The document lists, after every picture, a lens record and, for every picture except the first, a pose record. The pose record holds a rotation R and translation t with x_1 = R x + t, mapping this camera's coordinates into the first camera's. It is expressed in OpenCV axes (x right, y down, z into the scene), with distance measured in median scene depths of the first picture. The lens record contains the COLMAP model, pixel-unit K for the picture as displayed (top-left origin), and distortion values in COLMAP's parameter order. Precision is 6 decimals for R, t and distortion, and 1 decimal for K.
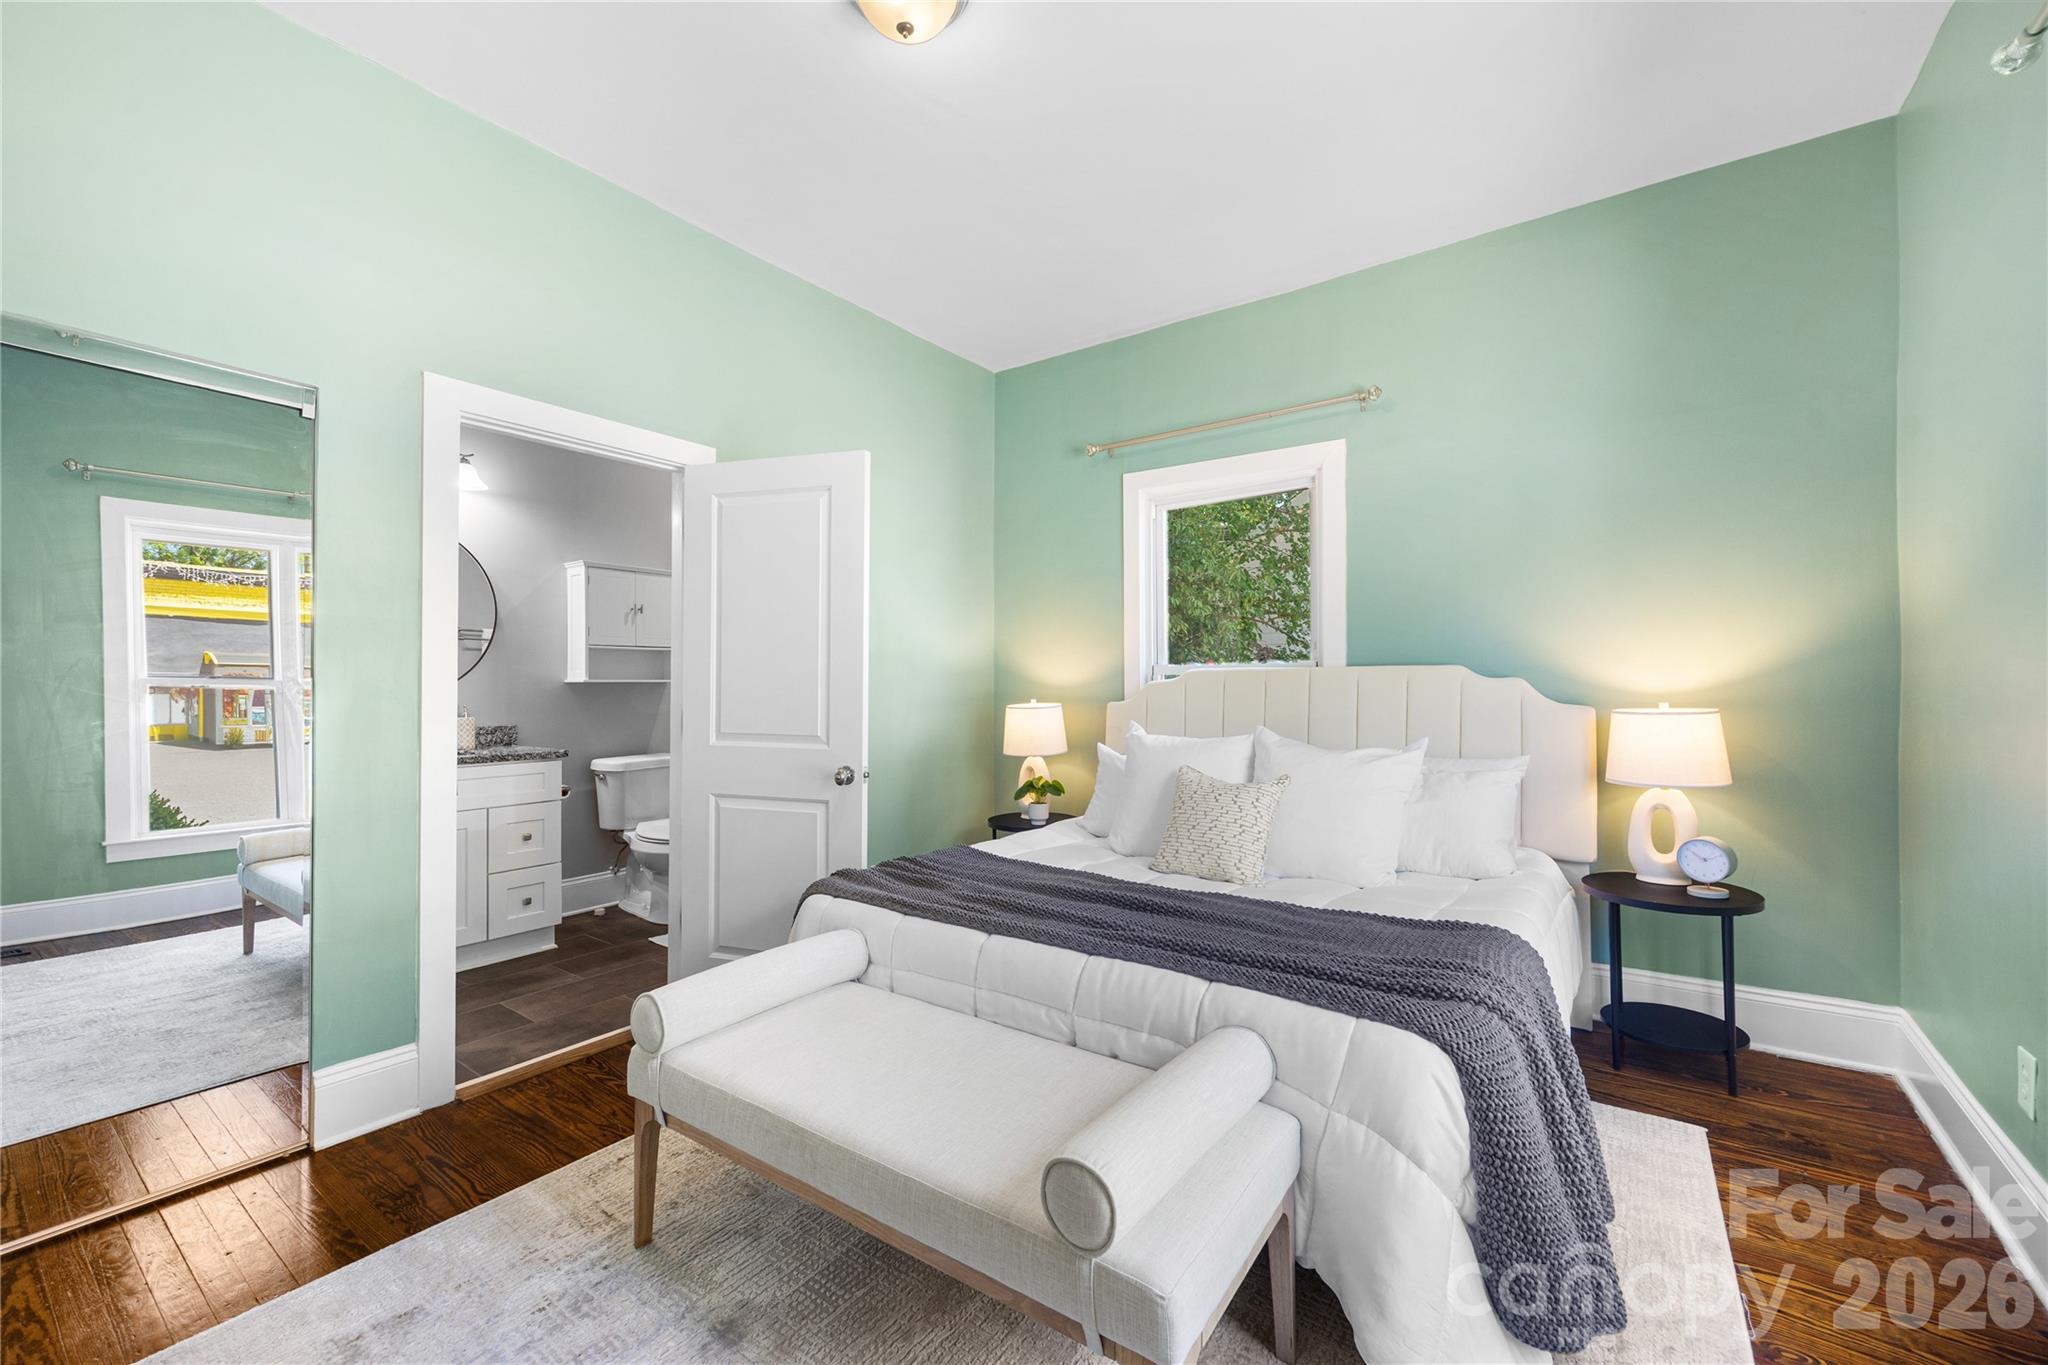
lens RADIAL K [[806.5, 0, 1012.0], [0, 806.5, 683.7], [0, 0, 1]] dist [0.005811, -0.000529]
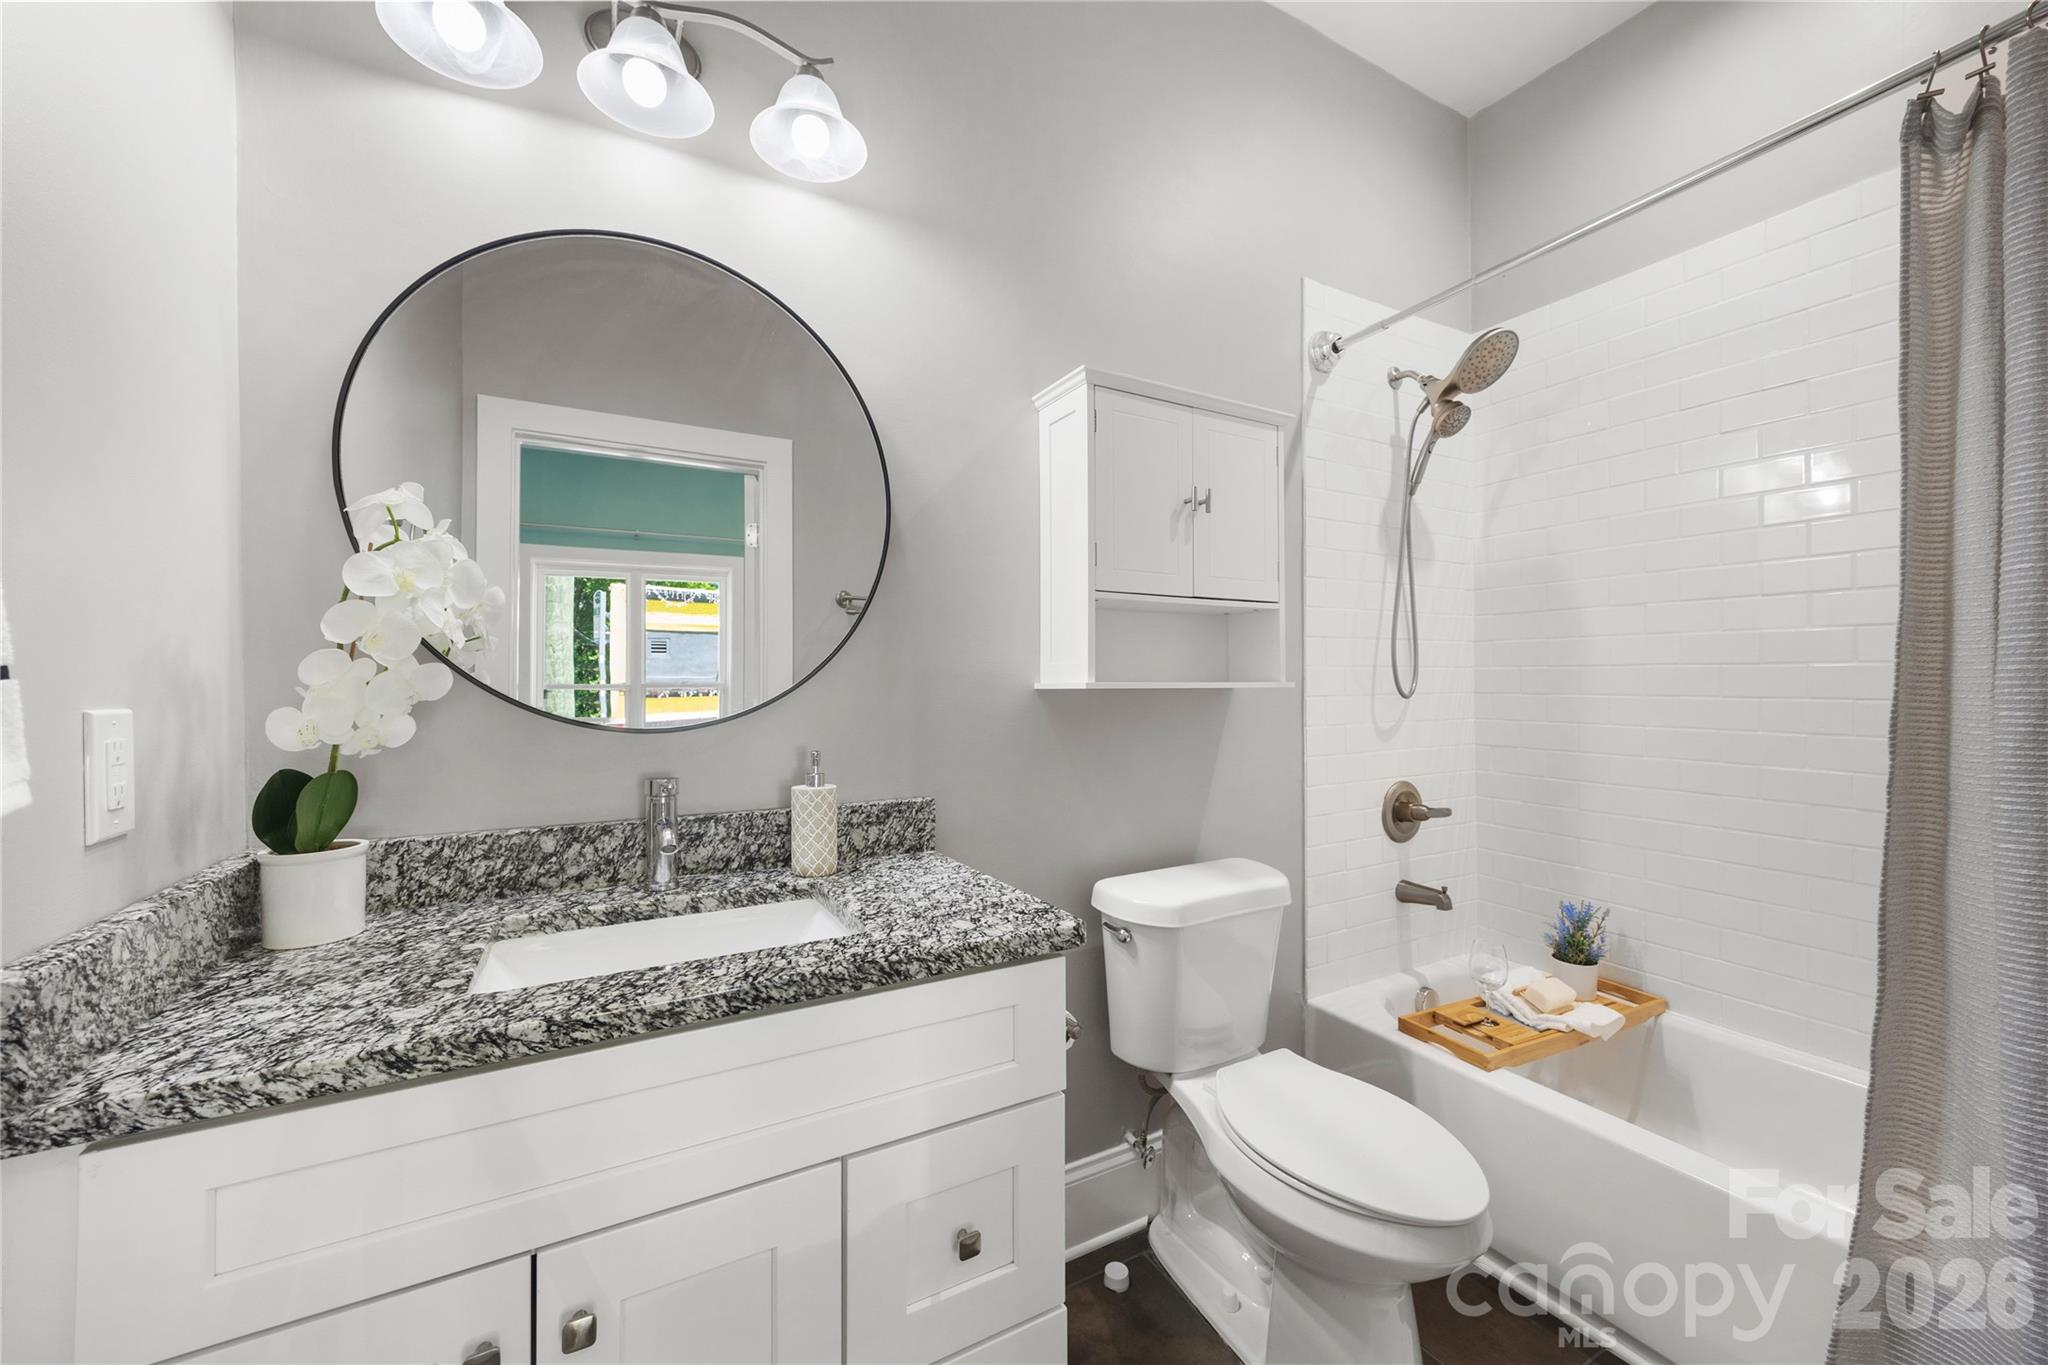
lens RADIAL K [[806.5, 0, 1030.0], [0, 806.5, 688.1], [0, 0, 1]] dist [0.005811, -0.000529]
pose [[0.910768, 0.014195, -0.412674, -0.388860], [-0.006423, 0.999775, 0.020214, -0.009163], [0.412868, -0.015760, 0.910655, 0.629819]]
